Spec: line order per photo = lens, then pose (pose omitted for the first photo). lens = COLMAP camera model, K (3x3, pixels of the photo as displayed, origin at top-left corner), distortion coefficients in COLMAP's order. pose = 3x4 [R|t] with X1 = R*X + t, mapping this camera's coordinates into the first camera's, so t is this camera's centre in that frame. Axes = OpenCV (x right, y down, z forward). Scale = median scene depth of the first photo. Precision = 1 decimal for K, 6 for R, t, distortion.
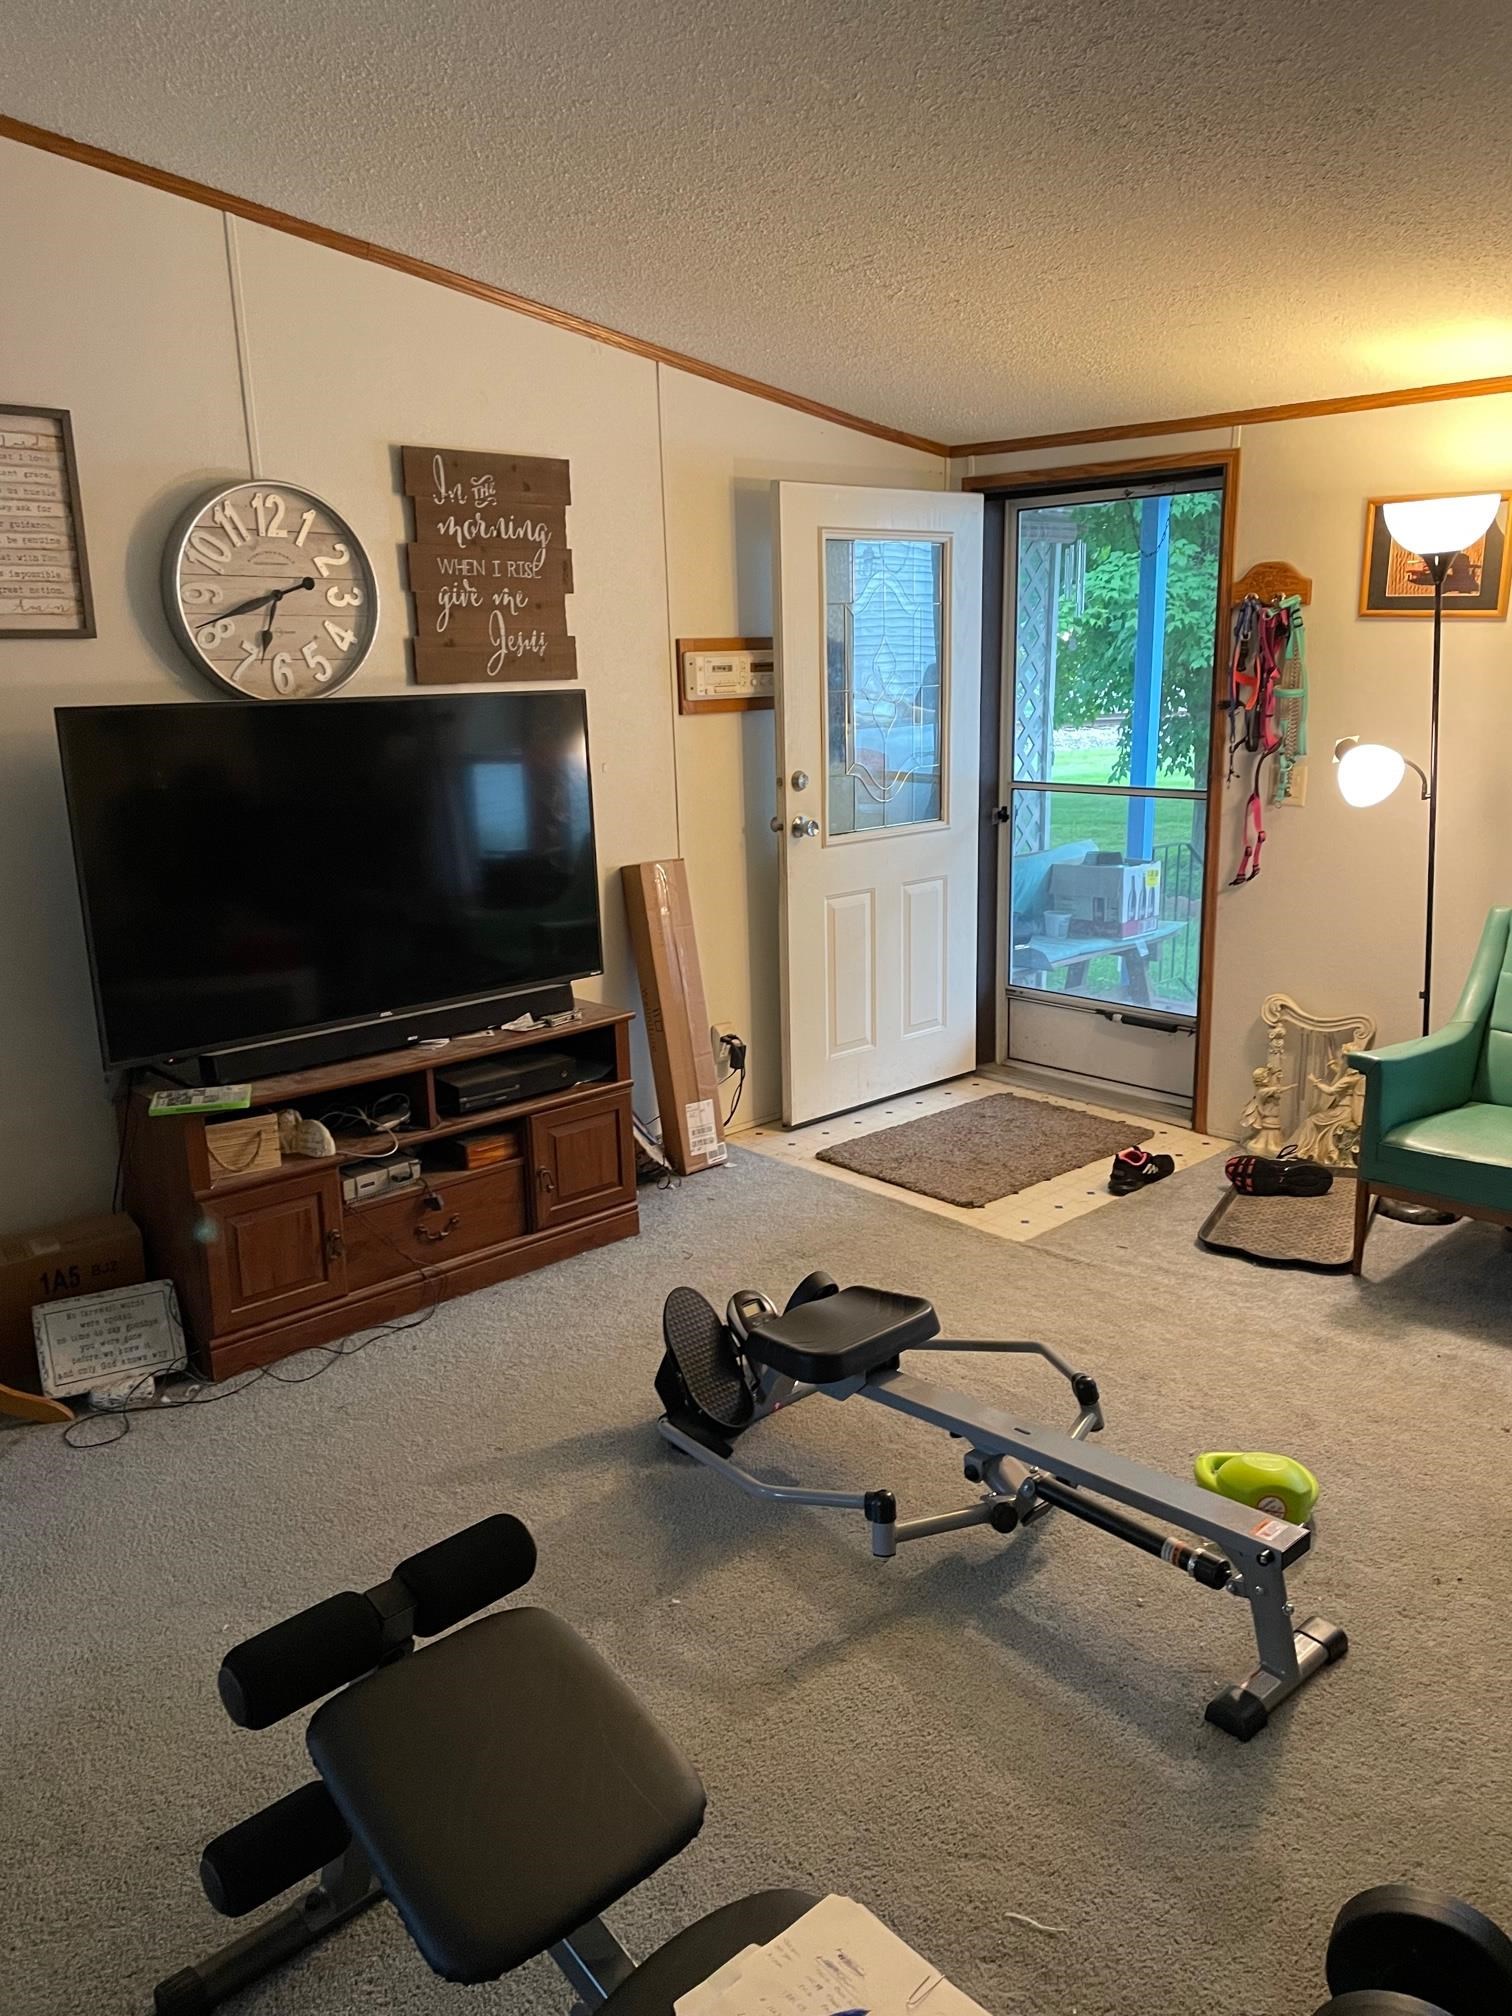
lens RADIAL K [[1504.0, 0, 756.0], [0, 1504.0, 1008.0], [0, 0, 1]] dist [0.003517, -0.053948]
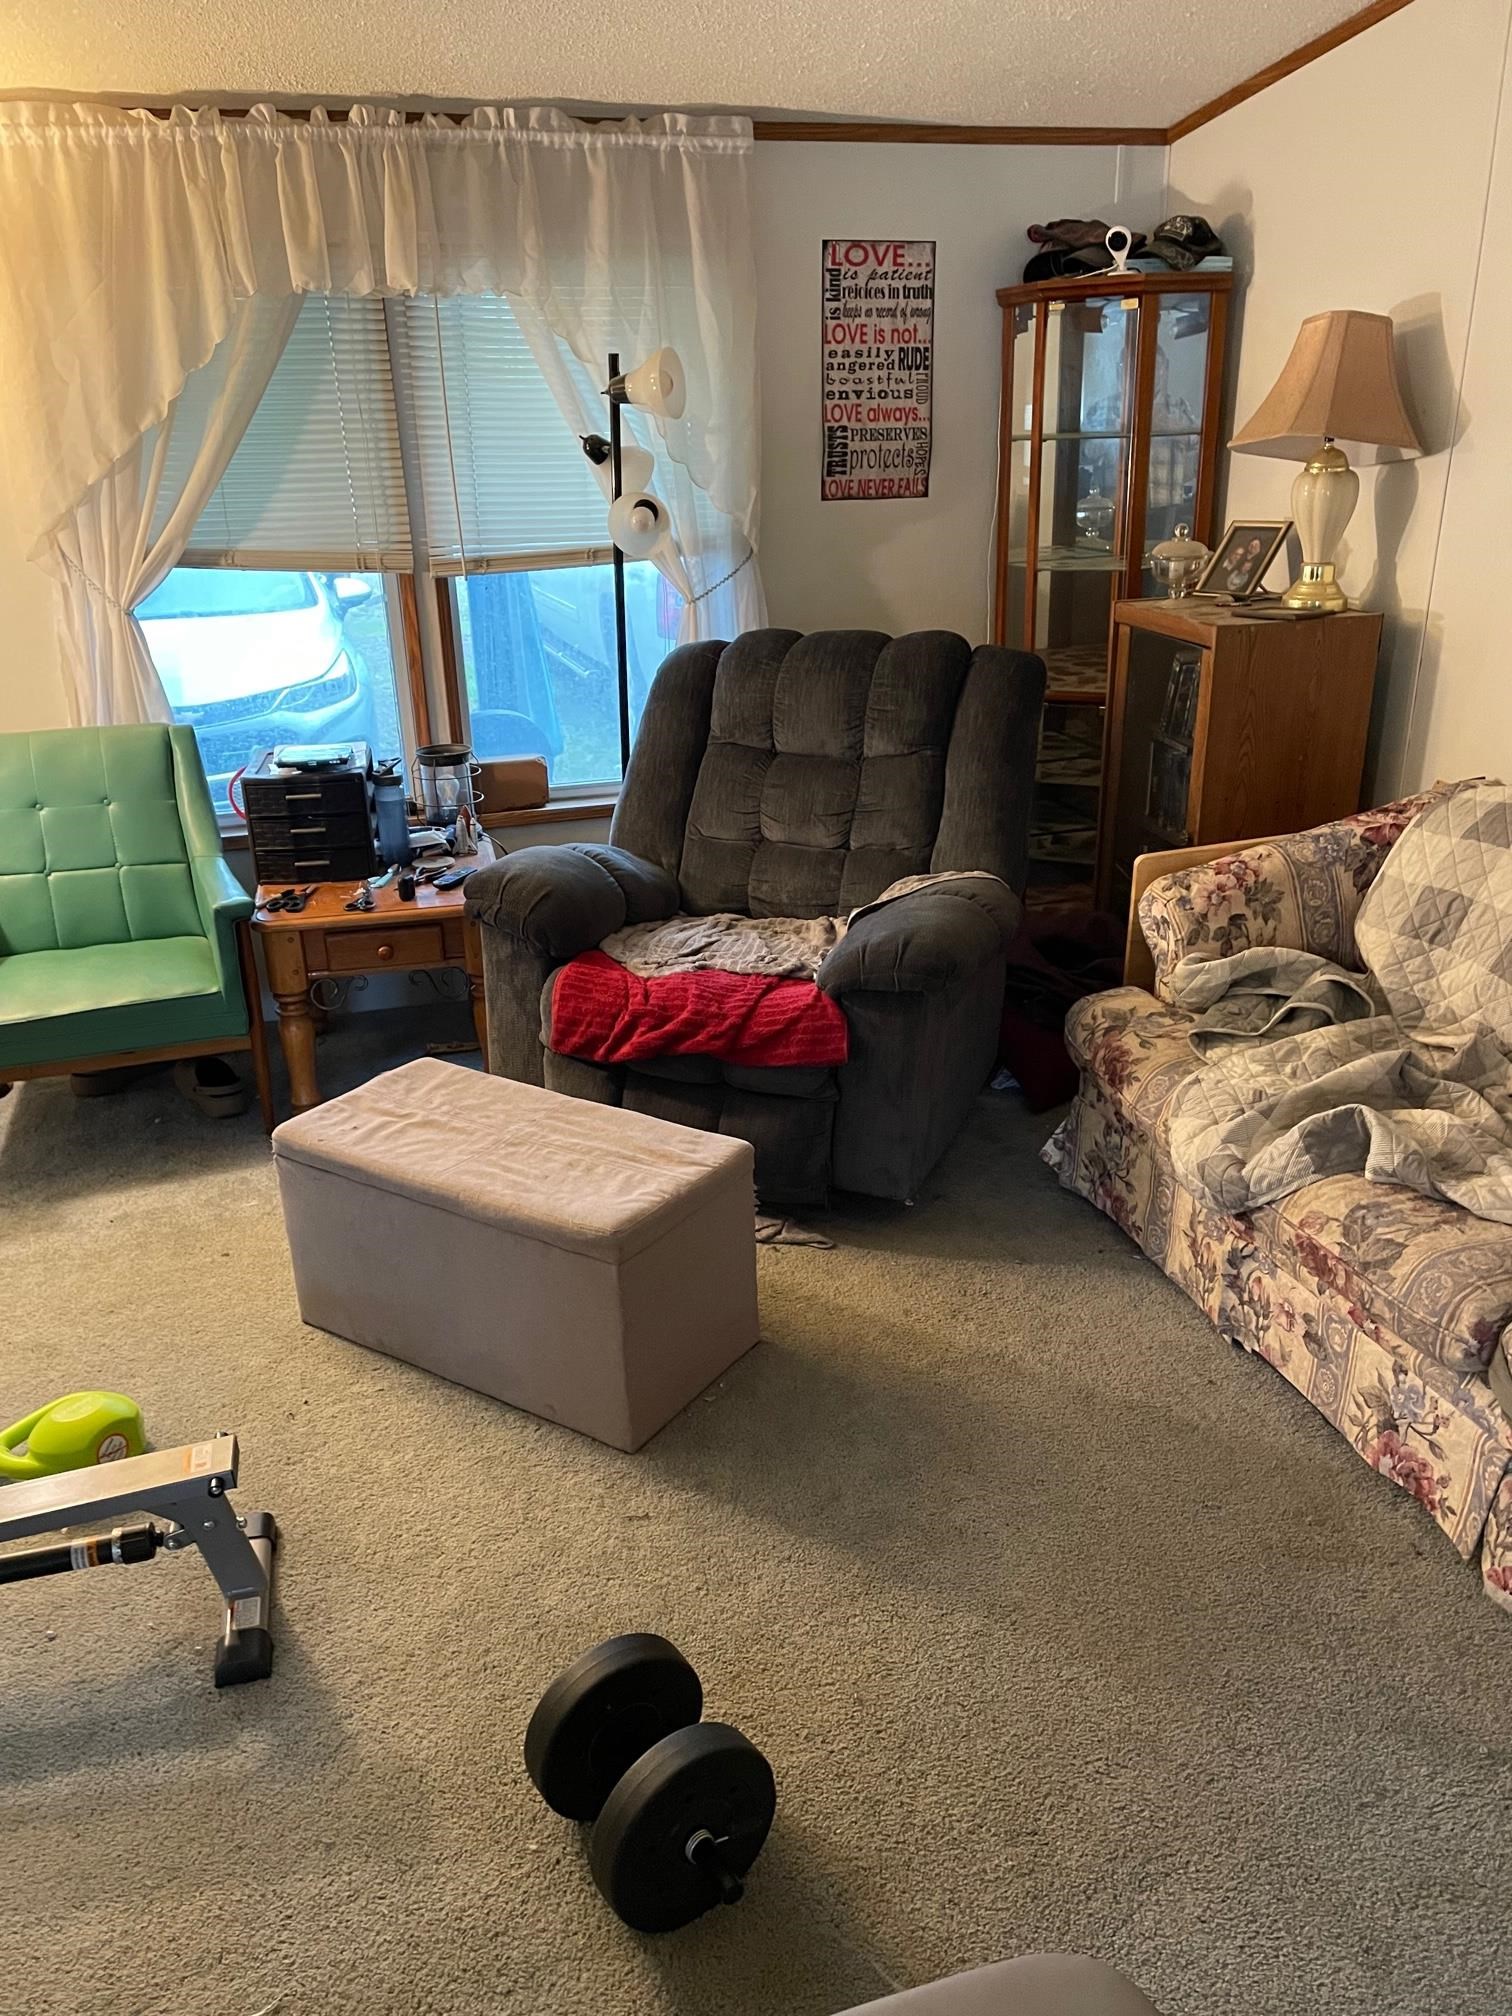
lens RADIAL K [[1504.0, 0, 756.0], [0, 1504.0, 1008.0], [0, 0, 1]] dist [0.003517, -0.053948]
pose [[0.432083, -0.327073, 0.840433, -0.165019], [0.237839, 0.940251, 0.243642, -0.036769], [-0.869906, 0.094614, 0.484057, 0.257031]]
